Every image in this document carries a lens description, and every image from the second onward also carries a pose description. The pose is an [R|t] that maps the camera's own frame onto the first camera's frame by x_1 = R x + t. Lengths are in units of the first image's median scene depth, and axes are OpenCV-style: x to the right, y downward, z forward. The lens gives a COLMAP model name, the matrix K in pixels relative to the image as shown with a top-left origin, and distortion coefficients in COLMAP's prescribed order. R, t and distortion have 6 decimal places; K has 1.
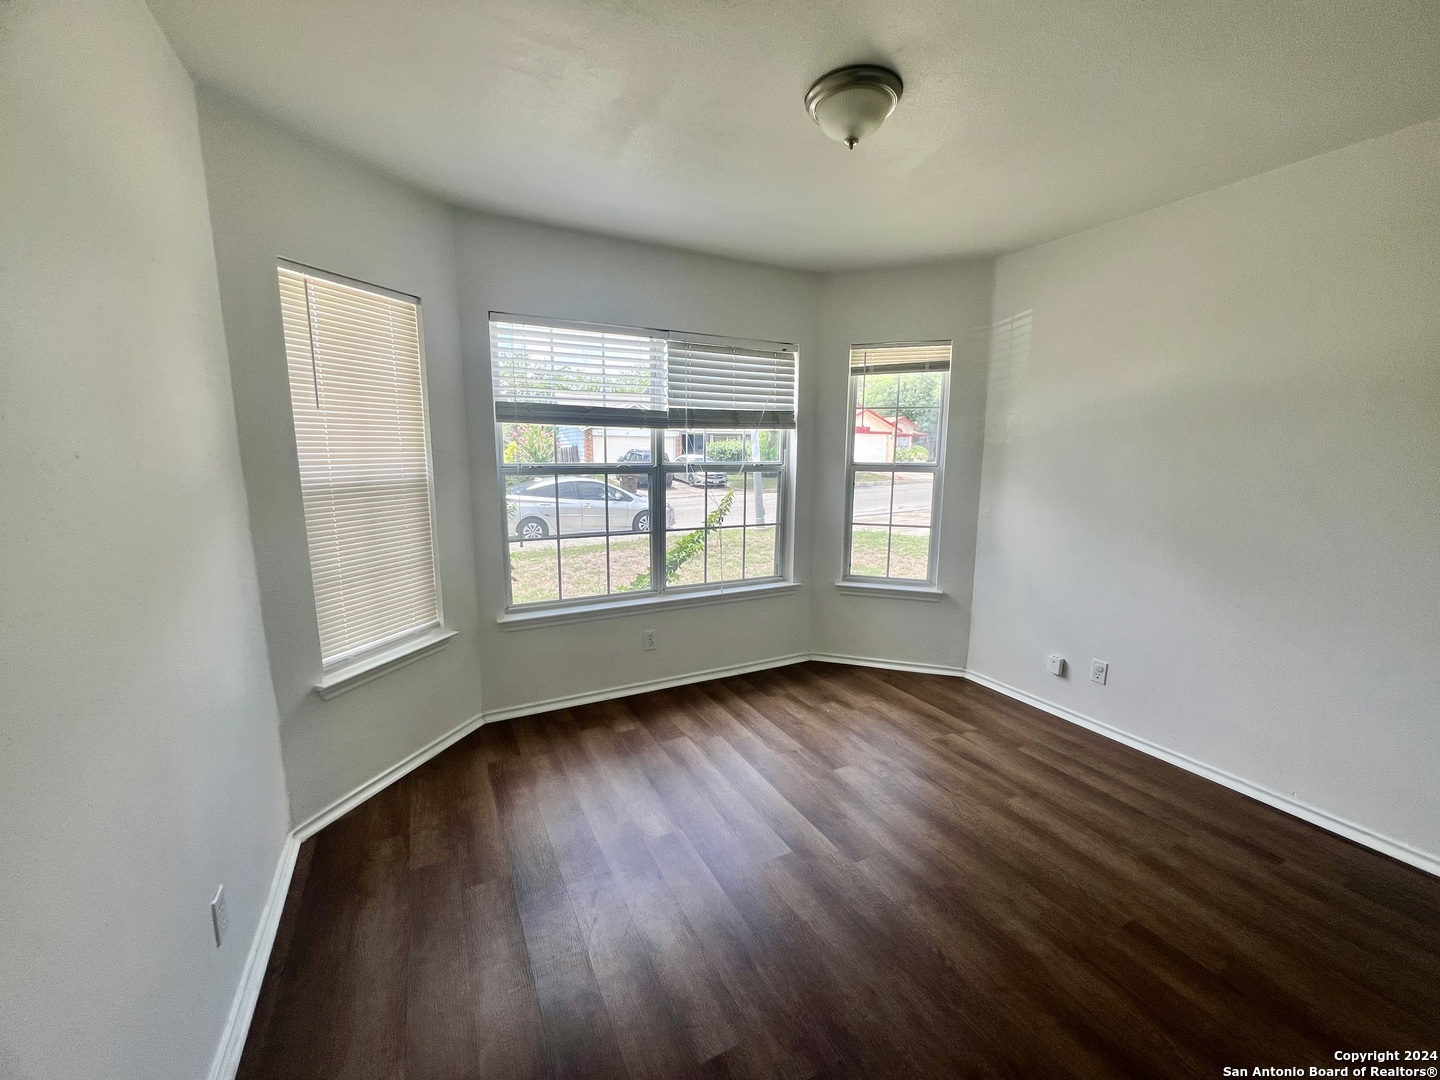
lens RADIAL K [[579.7, 0, 714.3], [0, 579.7, 540.6], [0, 0, 1]] dist [-0.001698, 0.000265]
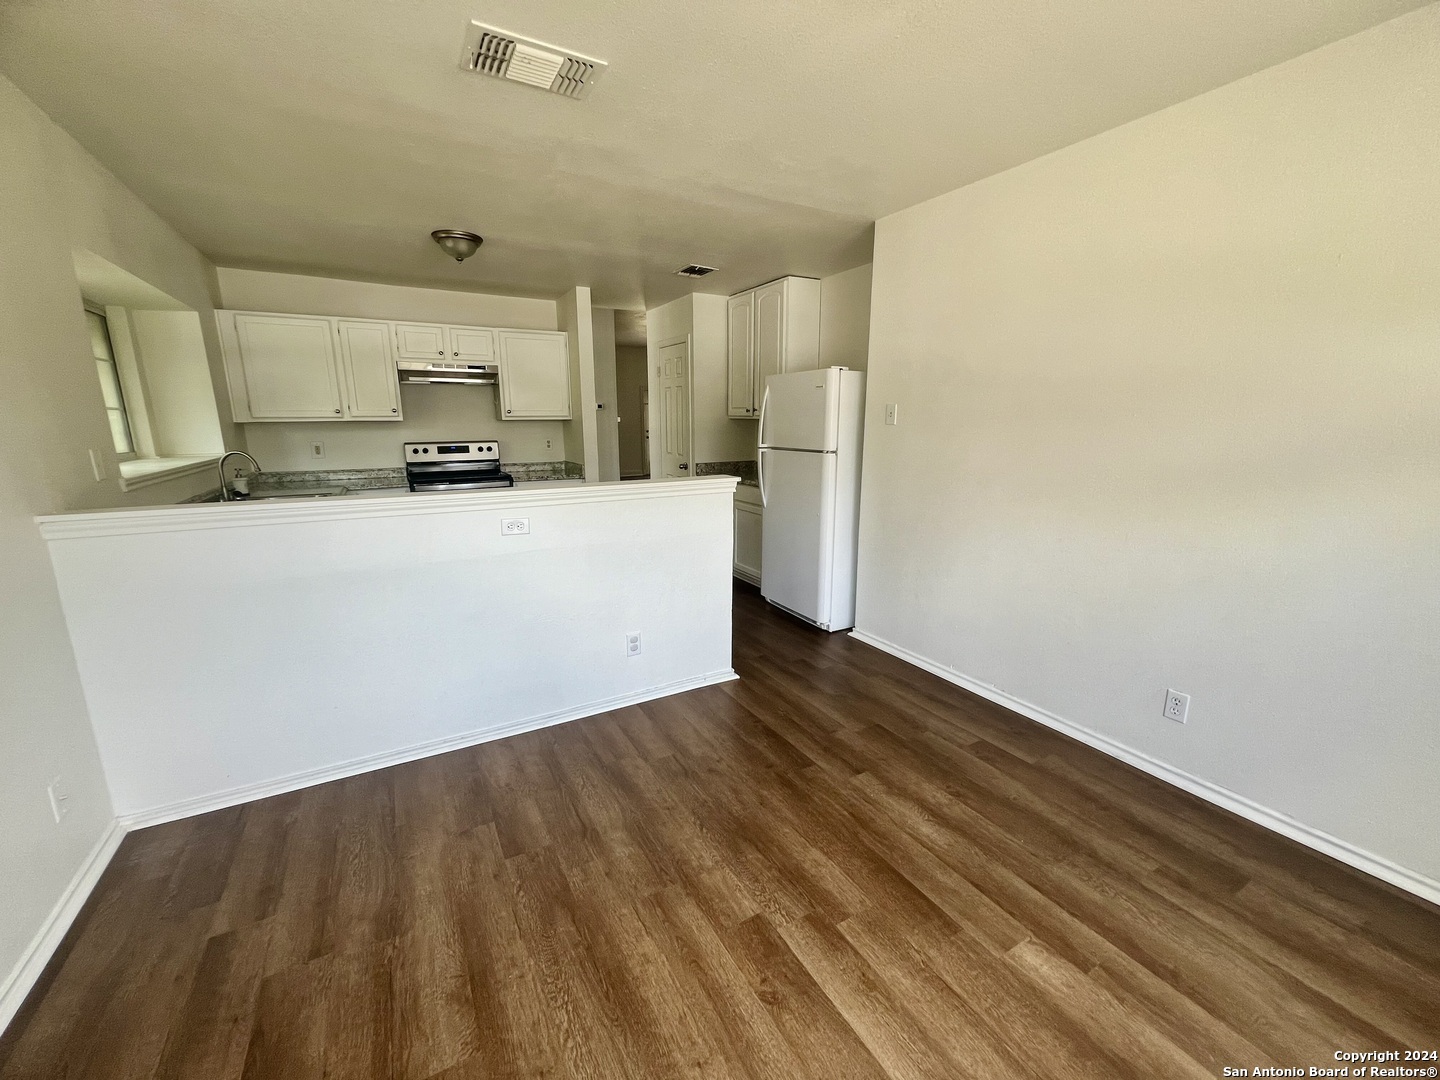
lens RADIAL K [[579.7, 0, 715.0], [0, 579.7, 539.8], [0, 0, 1]] dist [-0.001698, 0.000265]
pose [[-0.999198, 0.007491, -0.039342, 0.210176], [-0.006908, 0.935395, 0.353538, -0.146982], [0.039448, 0.353526, -0.934592, 0.997213]]
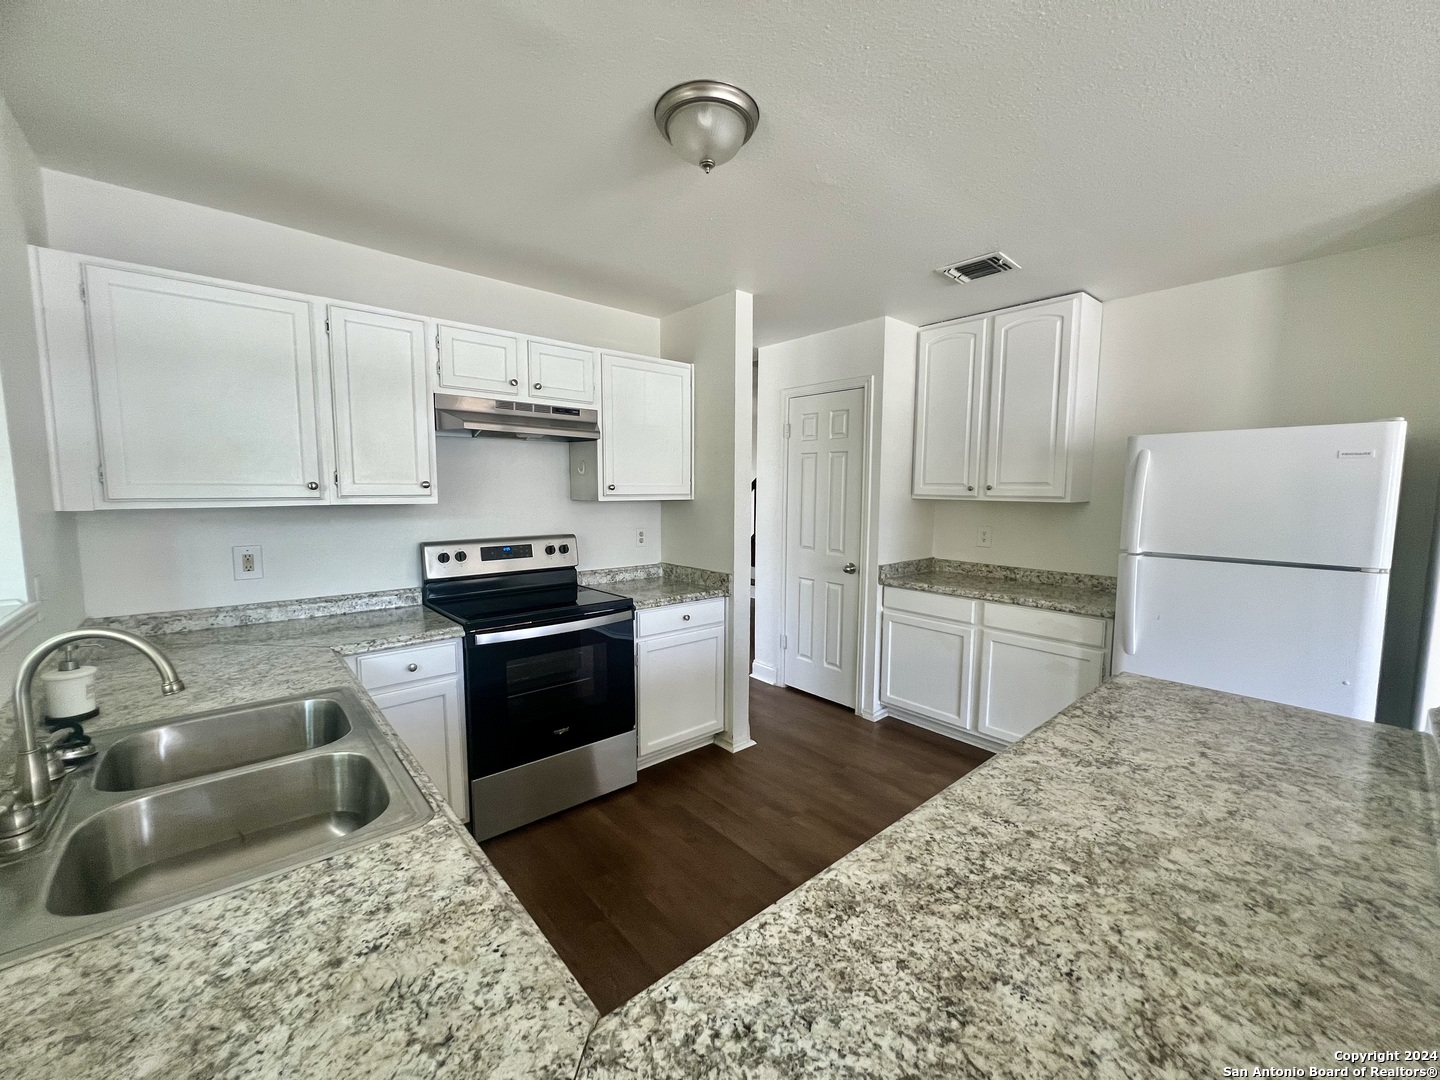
lens RADIAL K [[579.7, 0, 718.3], [0, 579.7, 541.0], [0, 0, 1]] dist [-0.001698, 0.000265]
pose [[-0.970446, 0.012802, -0.240979, 0.771577], [-0.046544, 0.969912, 0.238964, -0.056560], [0.236788, 0.243118, -0.940652, 0.300121]]
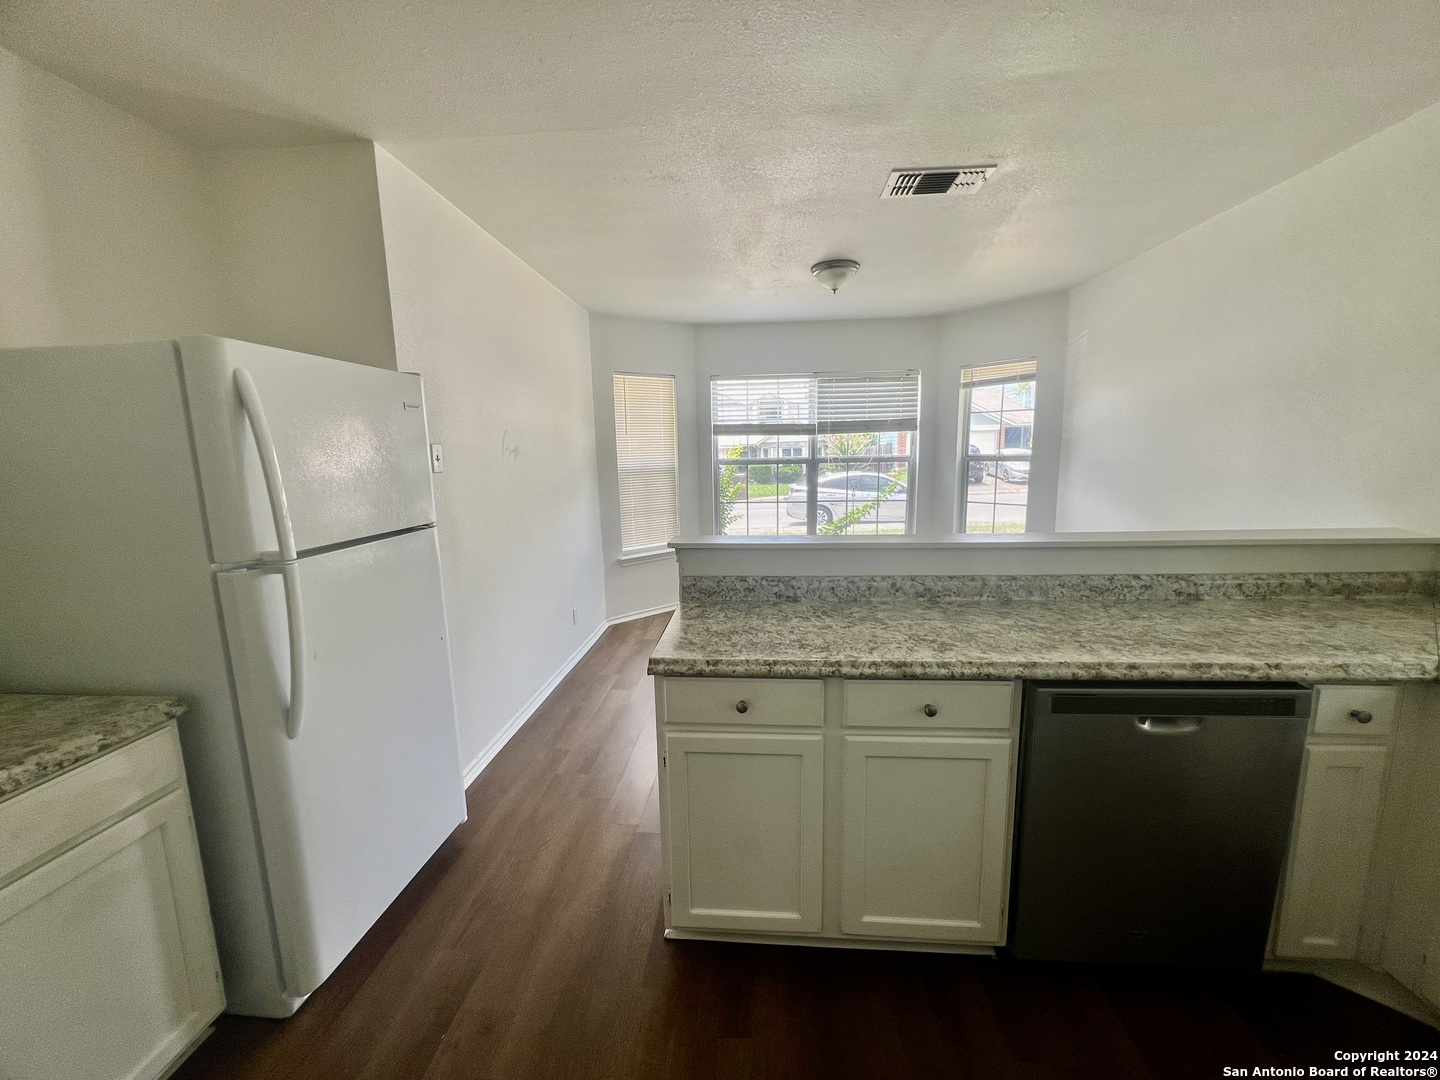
lens RADIAL K [[579.7, 0, 712.2], [0, 579.7, 539.6], [0, 0, 1]] dist [-0.001698, 0.000265]
pose [[0.845206, 0.061164, -0.530929, 0.541733], [-0.059095, 0.998034, 0.020899, 0.073743], [0.531164, 0.013711, 0.847158, -0.478170]]
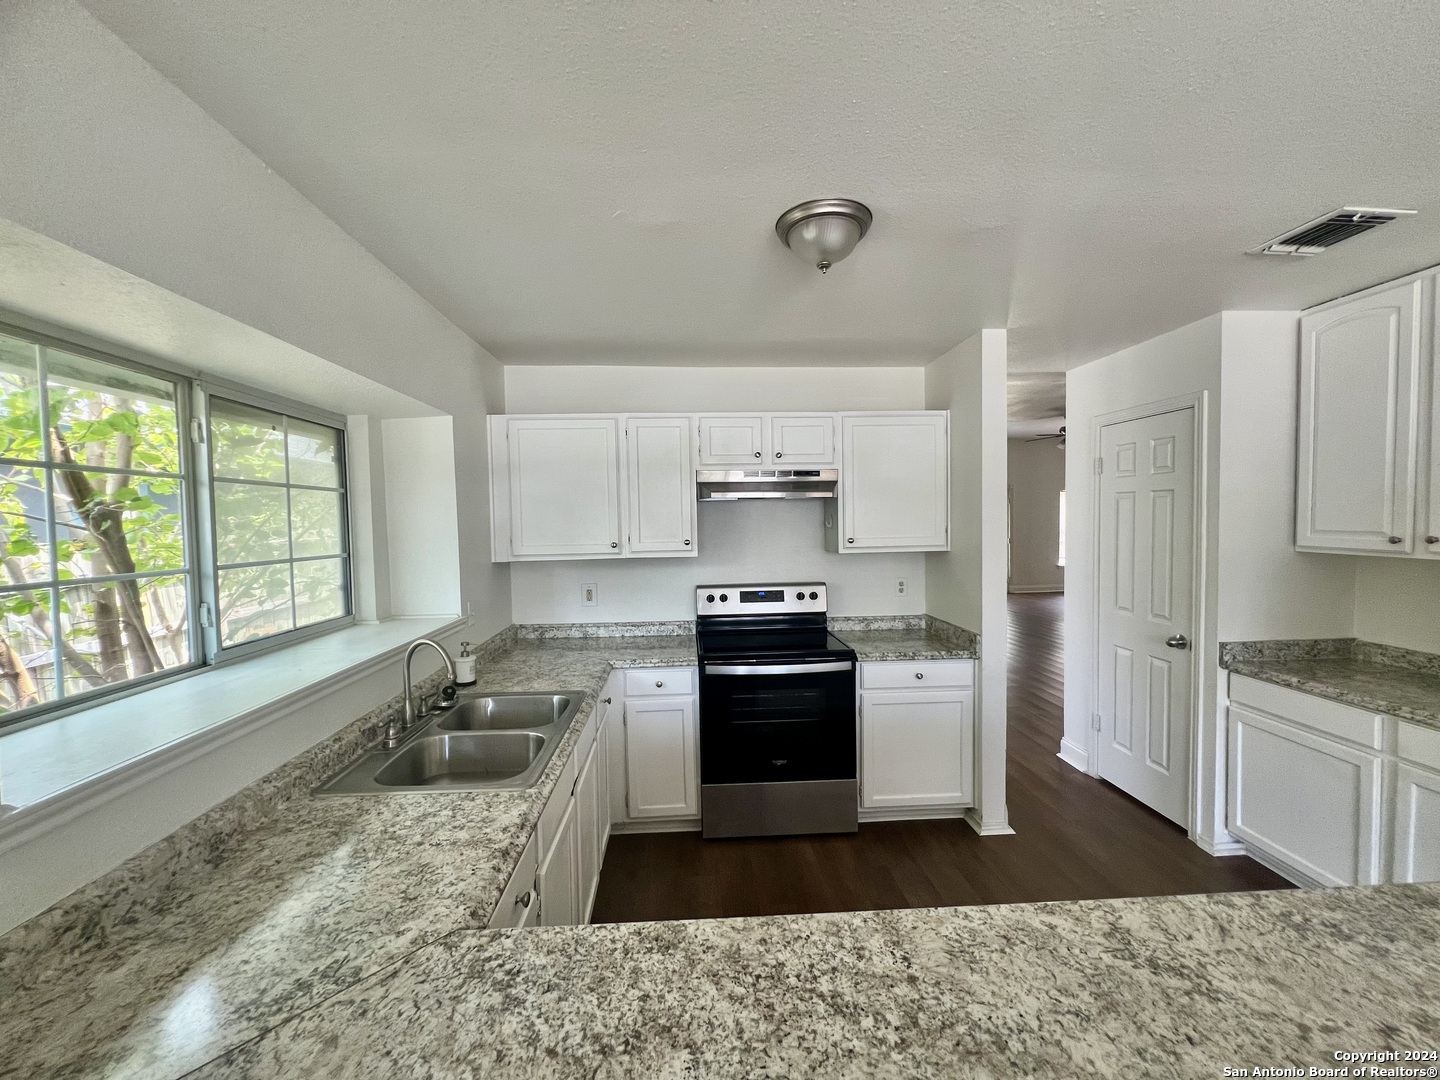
lens RADIAL K [[579.7, 0, 712.7], [0, 579.7, 541.1], [0, 0, 1]] dist [-0.001698, 0.000265]
pose [[-0.912855, -0.004729, 0.408256, 0.523805], [0.075468, 0.980748, 0.180108, -0.103358], [-0.401247, 0.195223, -0.894924, 0.333992]]
